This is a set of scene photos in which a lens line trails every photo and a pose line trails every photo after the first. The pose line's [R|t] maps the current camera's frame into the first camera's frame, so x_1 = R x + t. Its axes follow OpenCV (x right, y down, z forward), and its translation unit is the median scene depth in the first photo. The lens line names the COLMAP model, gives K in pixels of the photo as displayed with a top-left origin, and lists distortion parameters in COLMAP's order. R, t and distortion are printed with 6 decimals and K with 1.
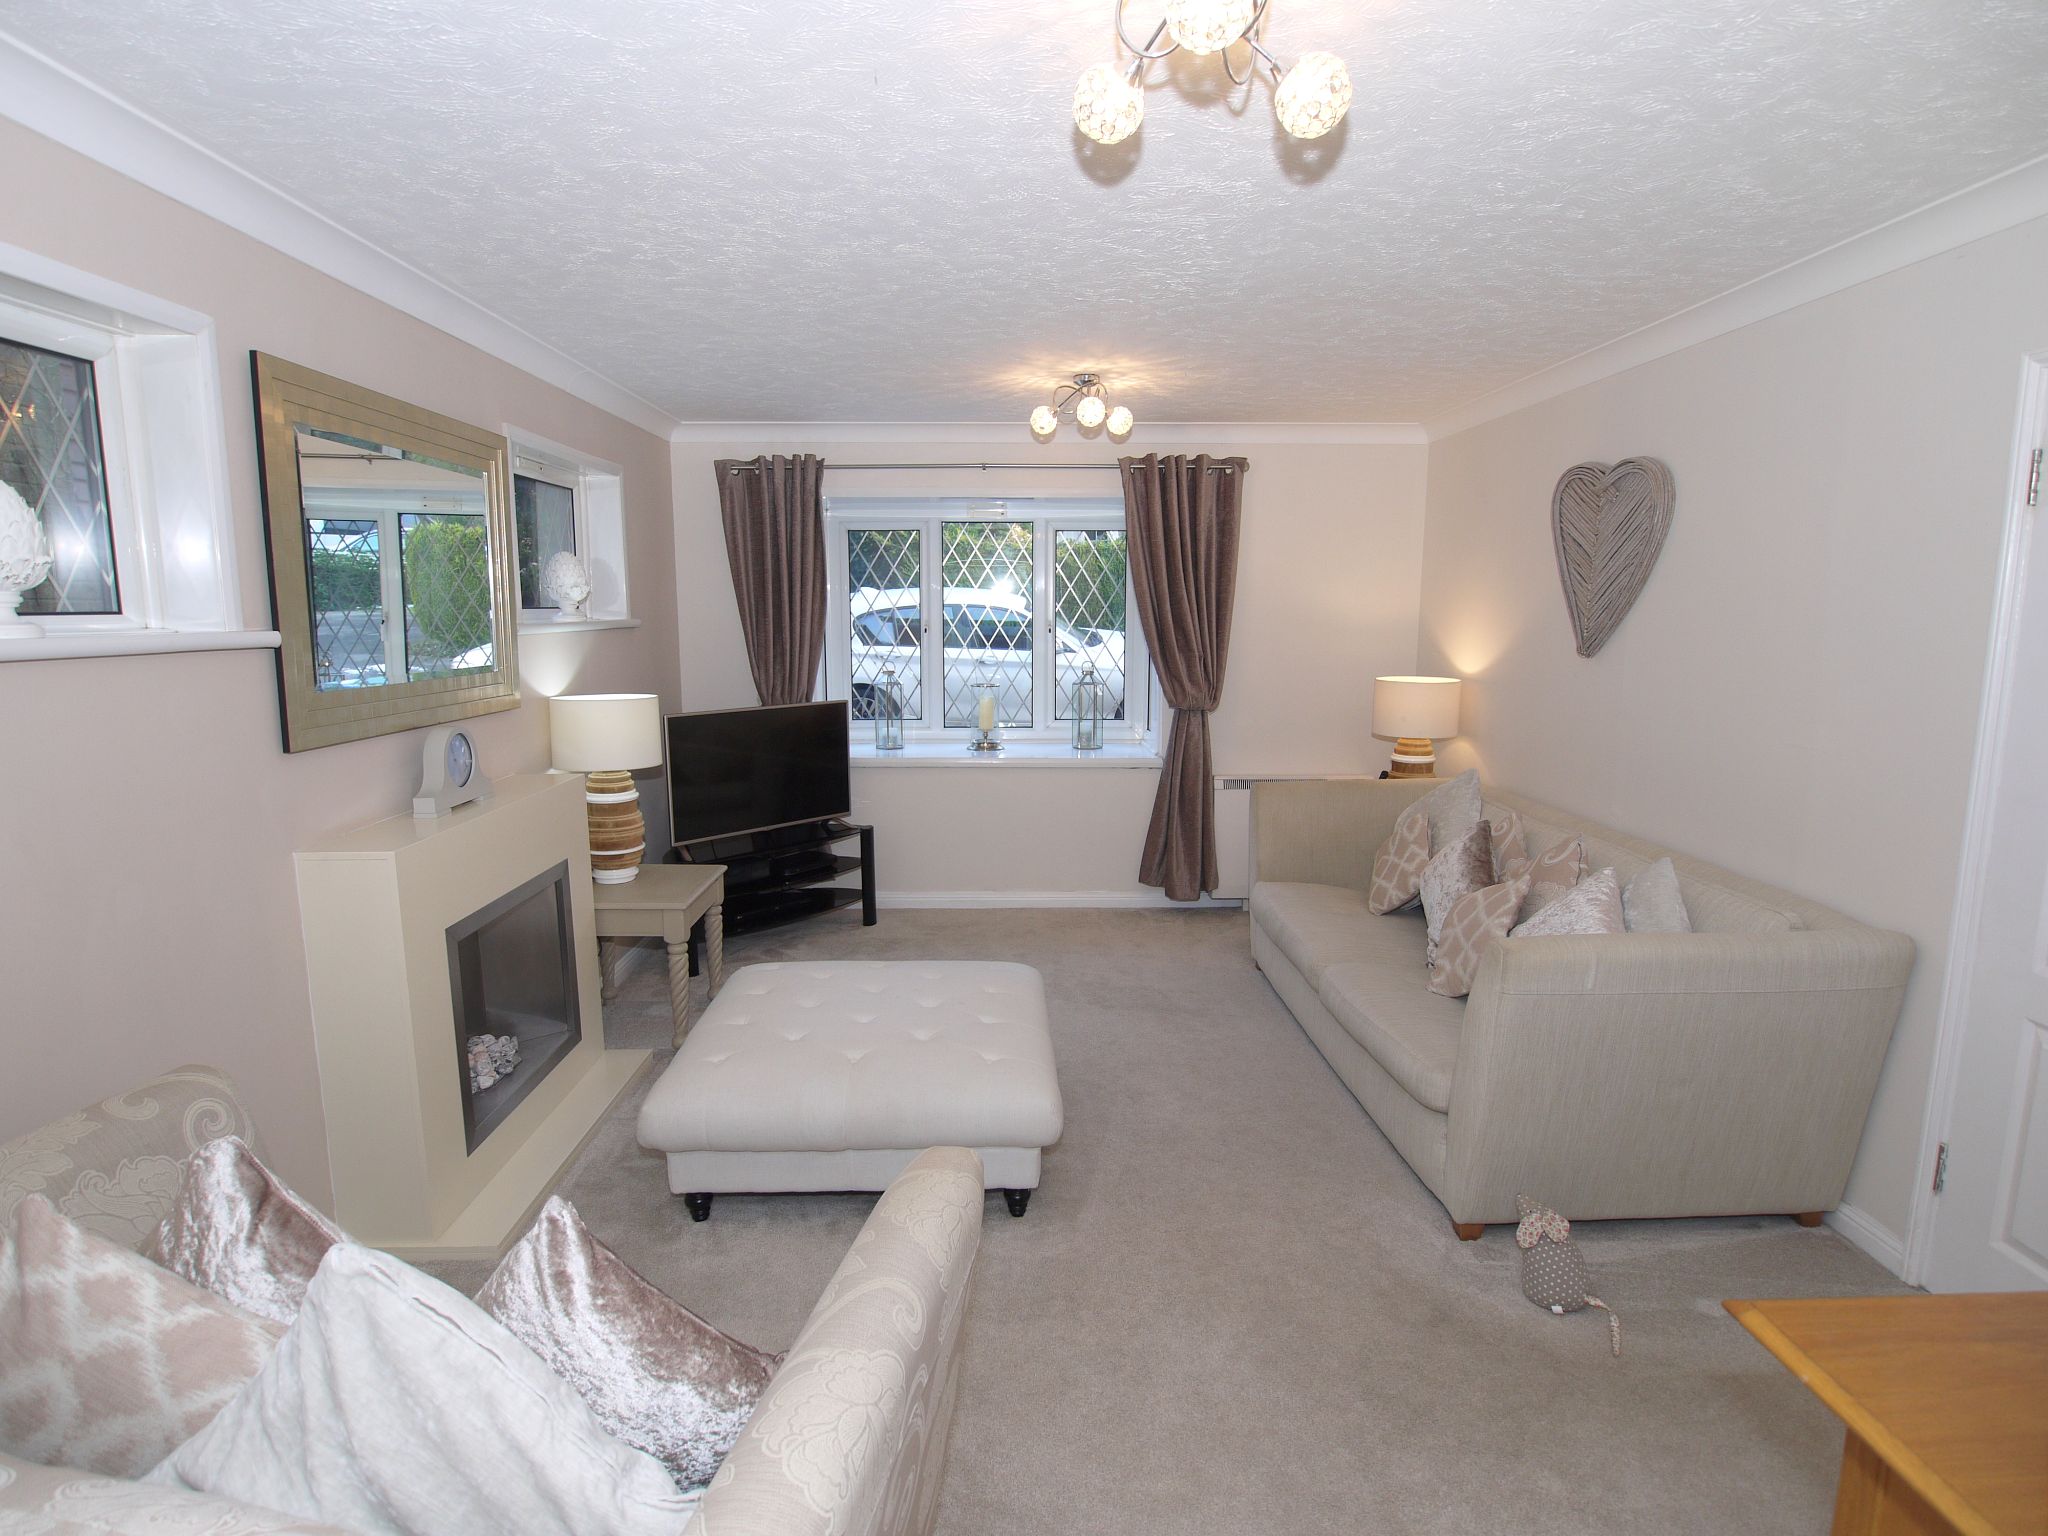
lens RADIAL K [[1092.7, 0, 1026.8], [0, 1092.7, 764.7], [0, 0, 1]] dist [-0.021361, -0.000405]
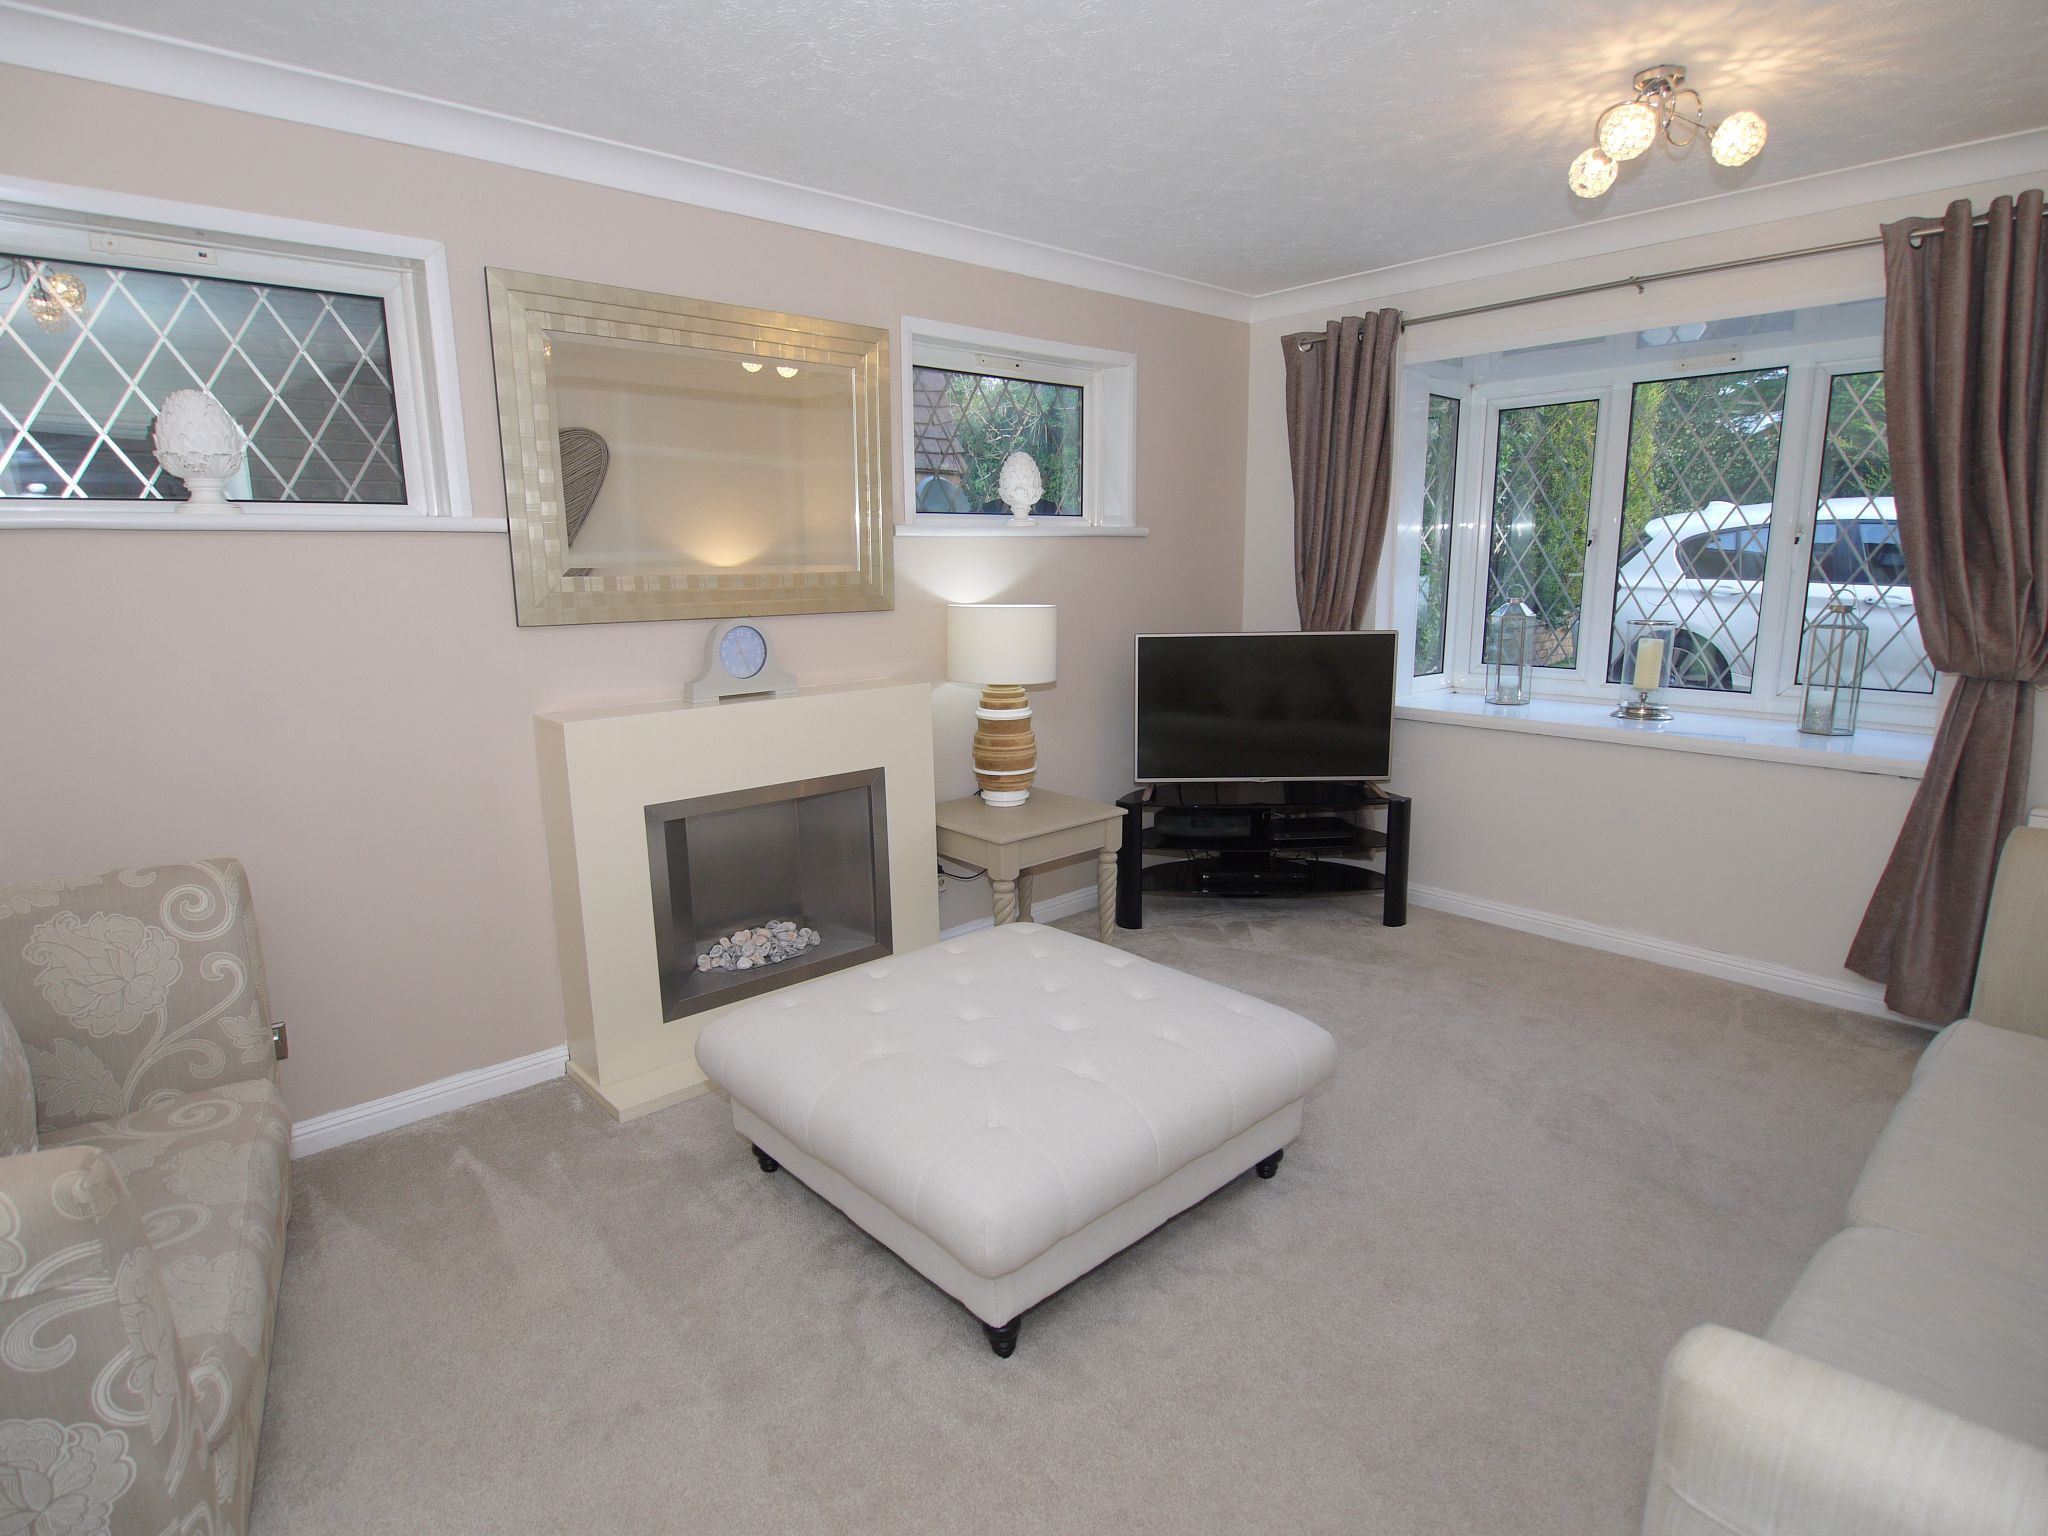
lens RADIAL K [[1092.7, 0, 1022.5], [0, 1092.7, 774.3], [0, 0, 1]] dist [-0.021361, -0.000405]
pose [[0.646772, 0.140235, -0.749680, 0.251223], [-0.097501, 0.990088, 0.101089, -0.011198], [0.756426, 0.007713, 0.654034, 0.298759]]
